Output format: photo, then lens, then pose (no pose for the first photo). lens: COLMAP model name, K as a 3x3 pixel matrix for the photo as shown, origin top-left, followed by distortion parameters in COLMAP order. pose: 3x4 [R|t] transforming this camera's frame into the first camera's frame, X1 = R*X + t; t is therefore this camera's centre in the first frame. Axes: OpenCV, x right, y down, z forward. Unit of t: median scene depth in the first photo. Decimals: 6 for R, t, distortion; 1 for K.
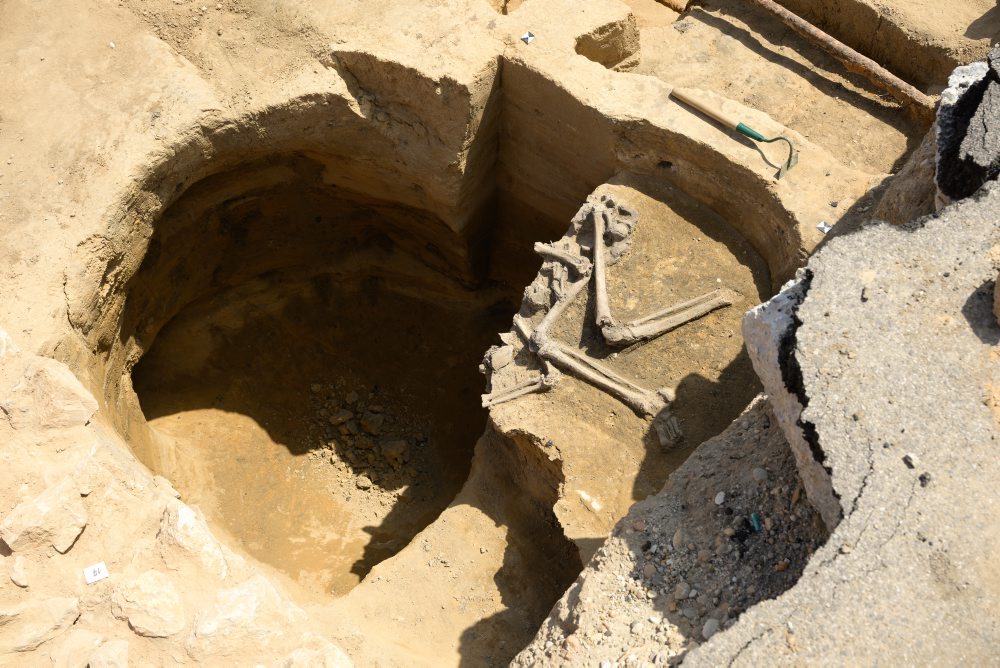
lens RADIAL K [[982.8, 0, 499.4], [0, 982.8, 333.4], [0, 0, 1]] dist [-0.002144, 0.000000]
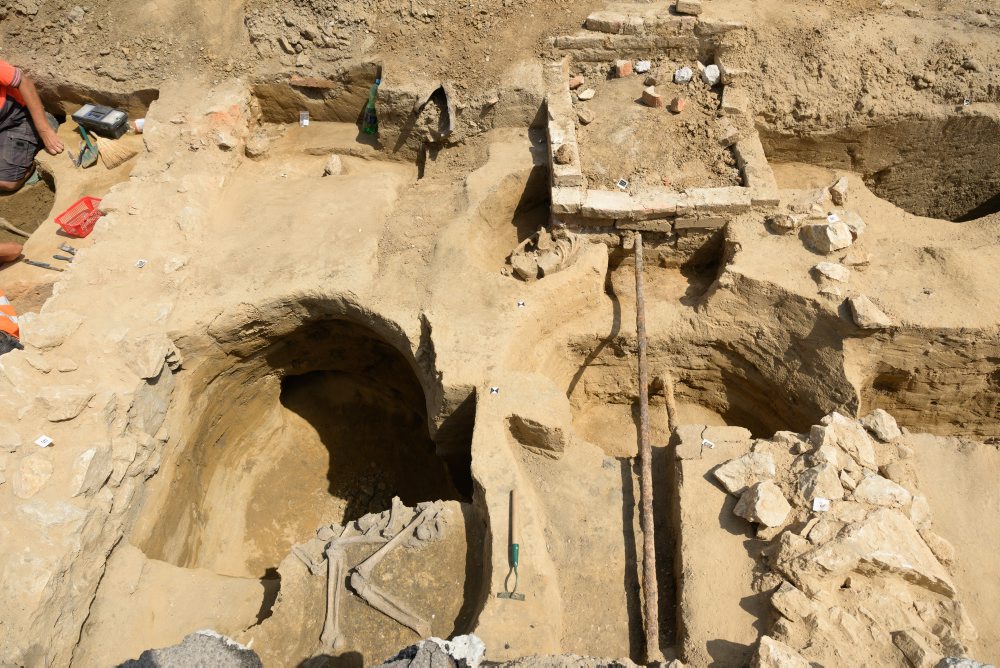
lens RADIAL K [[667.4, 0, 500.2], [0, 667.4, 339.7], [0, 0, 1]] dist [0.009133, -0.001124]
pose [[0.637947, 0.635890, -0.434359, 0.410932], [-0.694648, 0.718645, 0.031841, -0.390945], [0.332397, 0.281413, 0.900177, 0.102867]]
